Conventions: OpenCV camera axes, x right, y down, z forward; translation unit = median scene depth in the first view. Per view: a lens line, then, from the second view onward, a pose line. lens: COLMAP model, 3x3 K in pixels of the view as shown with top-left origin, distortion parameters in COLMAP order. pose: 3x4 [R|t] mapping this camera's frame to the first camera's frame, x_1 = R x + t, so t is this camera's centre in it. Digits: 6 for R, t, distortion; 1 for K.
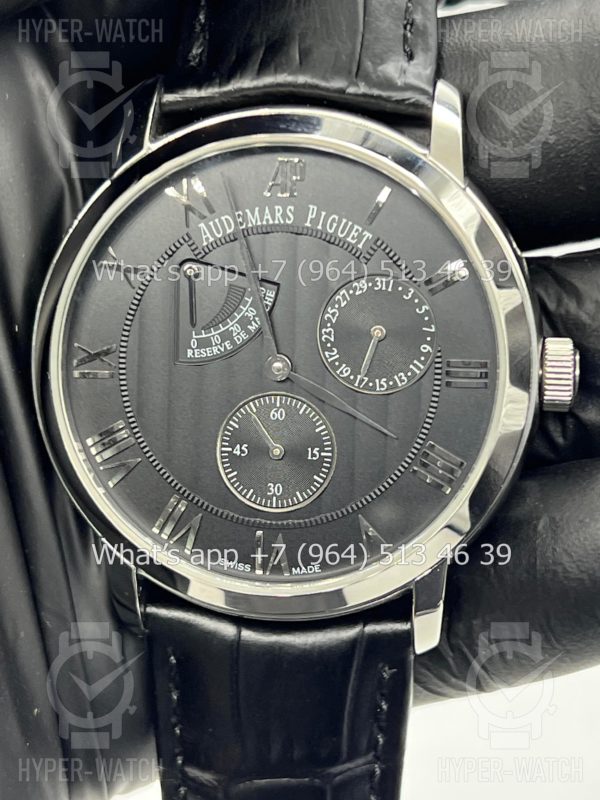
lens RADIAL K [[1809.7, 0, 300.0], [0, 1809.7, 400.0], [0, 0, 1]] dist [0.115089, -0.123811]
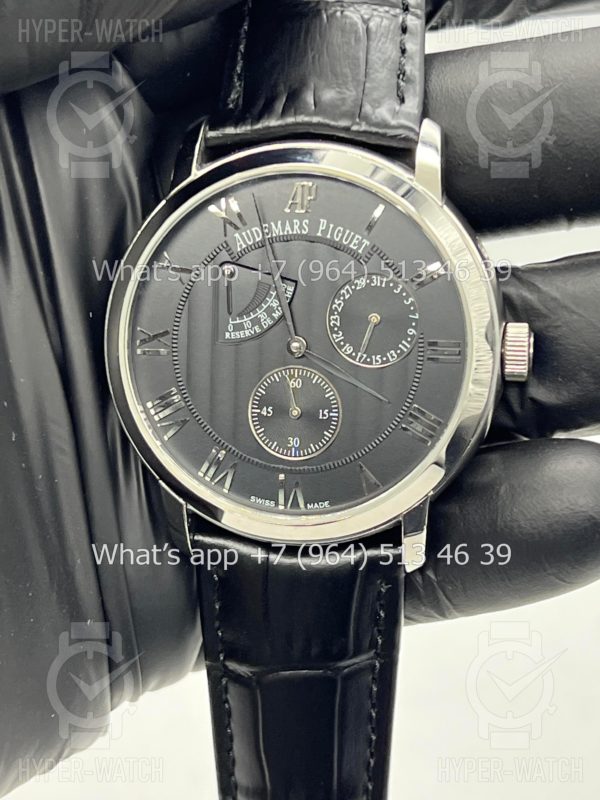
lens RADIAL K [[1788.7, 0, 300.0], [0, 1788.7, 400.0], [0, 0, 1]] dist [-0.010796, -0.144633]
pose [[0.999138, 0.001197, -0.041493, 0.042764], [-0.000529, 0.999870, 0.016100, -0.000570], [0.041507, -0.016065, 0.999009, -0.257467]]
